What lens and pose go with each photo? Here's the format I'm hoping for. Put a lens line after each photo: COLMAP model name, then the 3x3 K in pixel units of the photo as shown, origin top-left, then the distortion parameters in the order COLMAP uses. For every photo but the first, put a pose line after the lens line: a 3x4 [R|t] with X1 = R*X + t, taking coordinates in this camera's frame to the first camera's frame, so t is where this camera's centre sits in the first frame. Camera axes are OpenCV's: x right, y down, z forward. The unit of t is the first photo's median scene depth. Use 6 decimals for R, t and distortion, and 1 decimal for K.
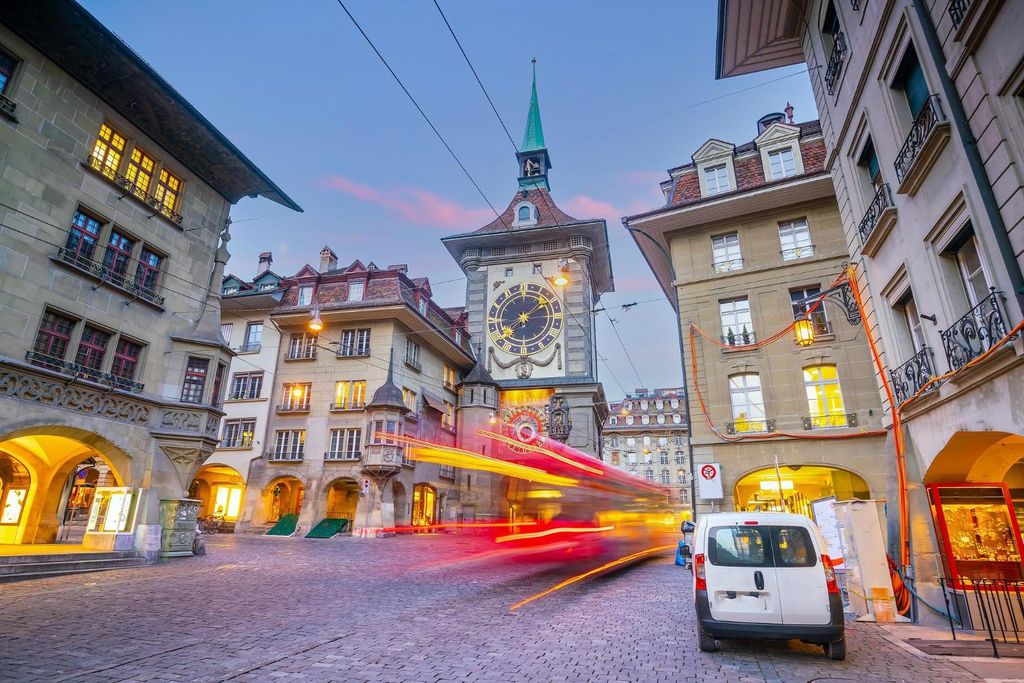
lens RADIAL K [[529.9, 0, 513.6], [0, 529.9, 341.3], [0, 0, 1]] dist [0.002017, 0.000058]
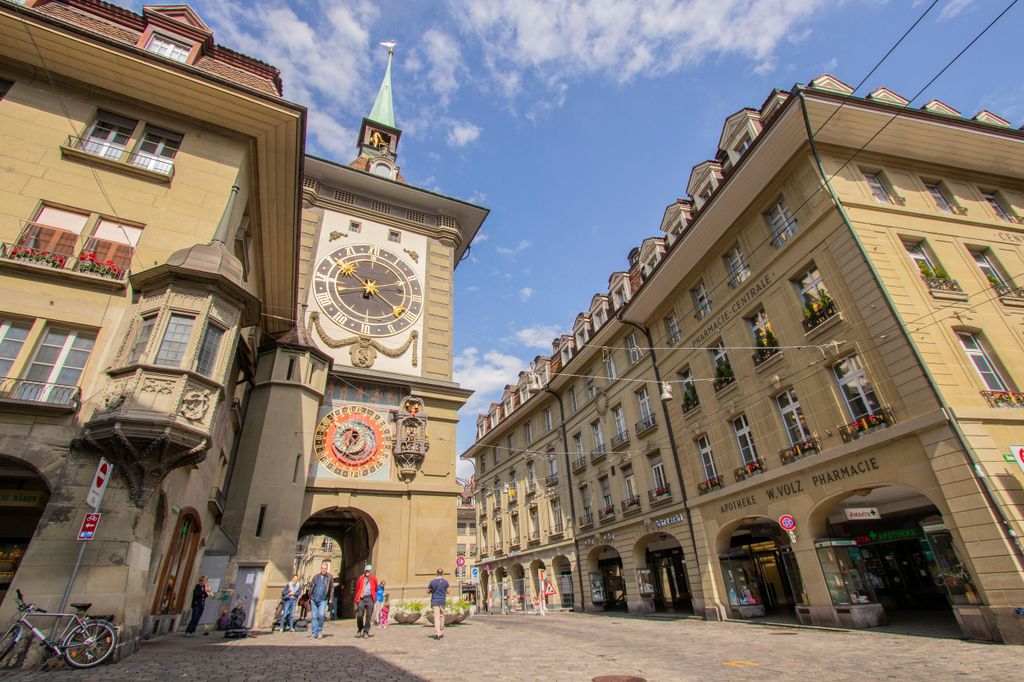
lens RADIAL K [[461.0, 0, 509.7], [0, 461.0, 339.8], [0, 0, 1]] dist [-0.004336, -0.000094]
pose [[0.784293, 0.258757, 0.563852, -0.168916], [-0.151405, 0.961218, -0.230515, 0.140592], [-0.601632, 0.095421, 0.793054, 0.411920]]
